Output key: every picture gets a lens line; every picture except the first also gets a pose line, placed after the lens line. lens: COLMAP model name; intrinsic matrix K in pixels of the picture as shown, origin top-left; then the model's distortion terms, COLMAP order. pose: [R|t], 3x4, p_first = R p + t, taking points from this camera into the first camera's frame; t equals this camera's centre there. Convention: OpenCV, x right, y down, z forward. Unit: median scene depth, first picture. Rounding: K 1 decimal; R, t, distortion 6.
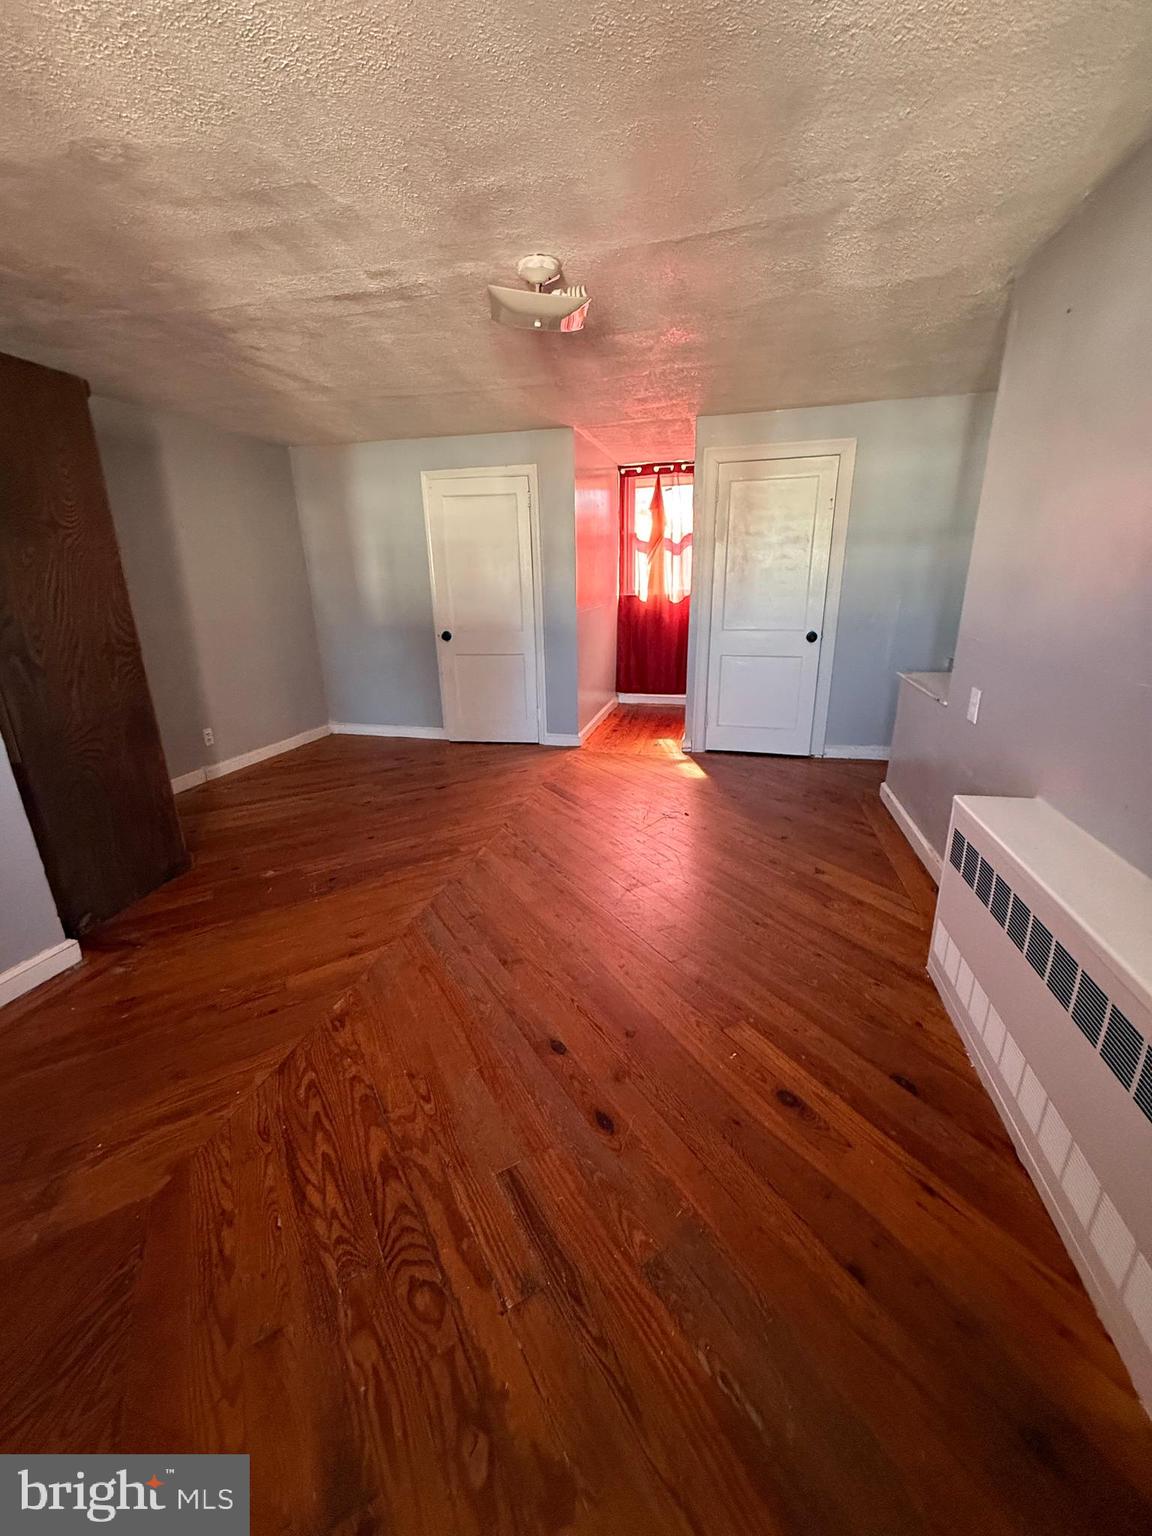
lens RADIAL K [[611.0, 0, 578.8], [0, 611.0, 766.7], [0, 0, 1]] dist [-0.001799, 0.000157]
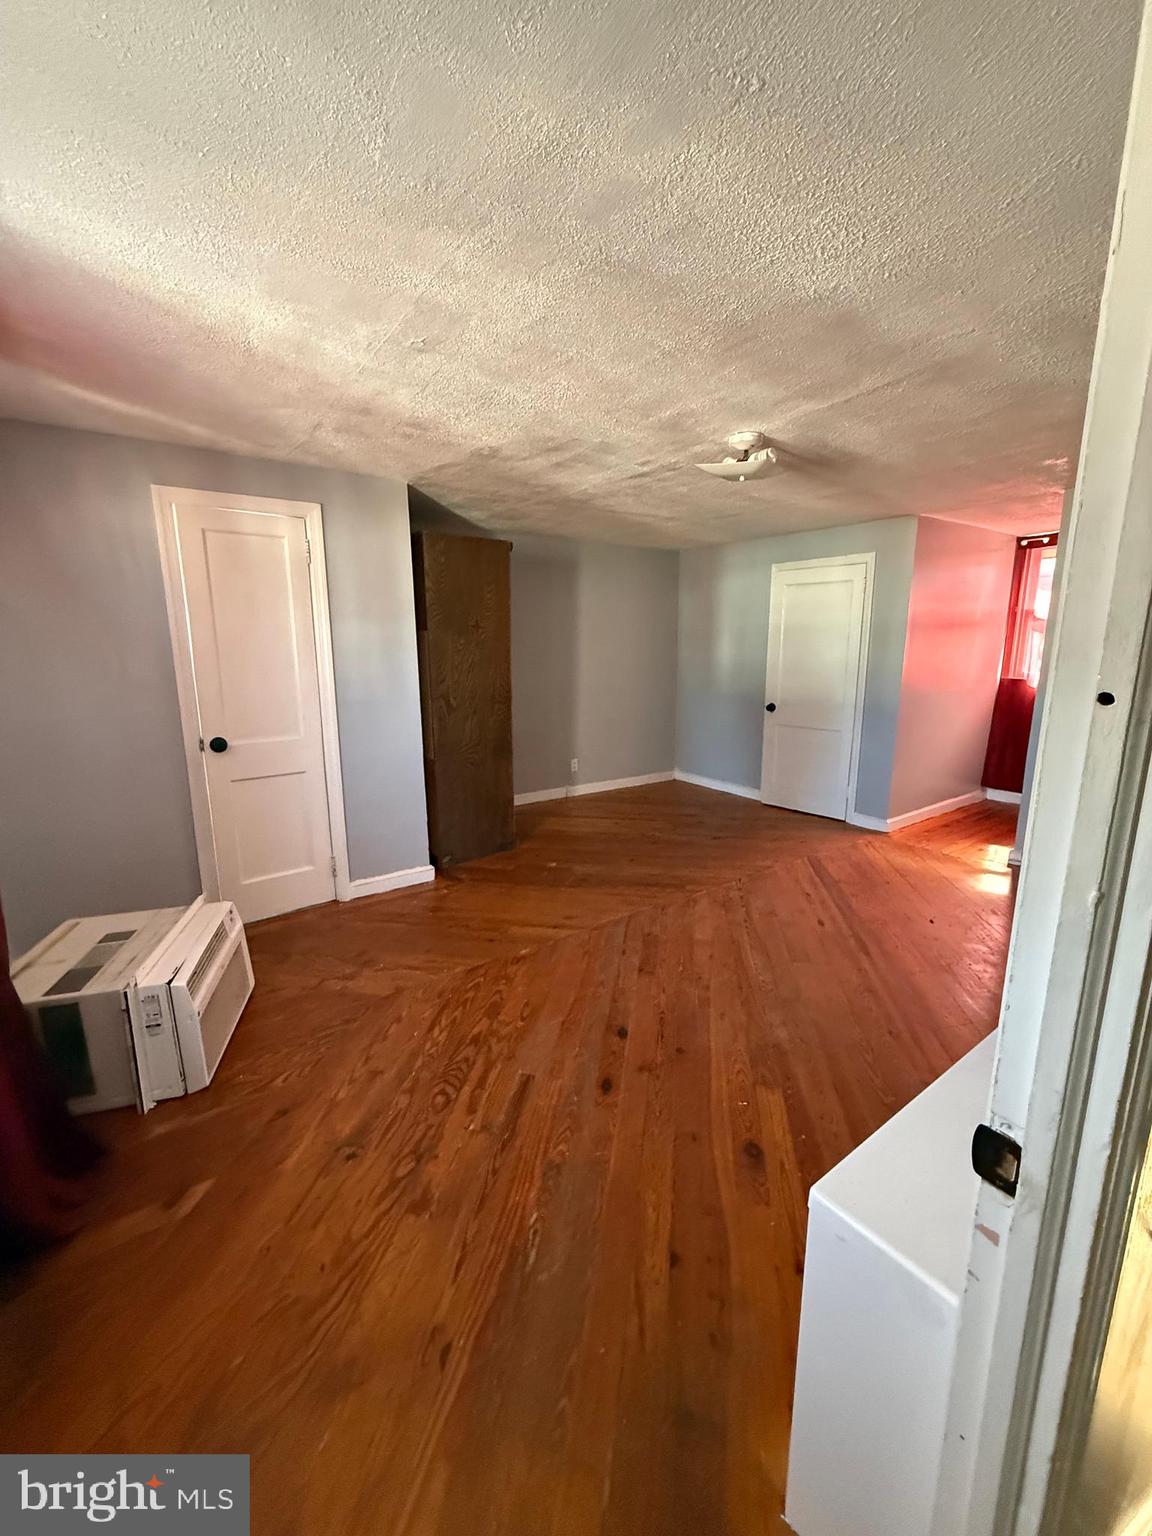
lens RADIAL K [[611.0, 0, 578.8], [0, 611.0, 766.7], [0, 0, 1]] dist [-0.001799, 0.000157]
pose [[0.764499, 0.144921, -0.628123, 0.493128], [-0.205356, 0.978388, -0.024208, -0.028205], [0.611040, 0.147496, 0.777737, -0.103815]]
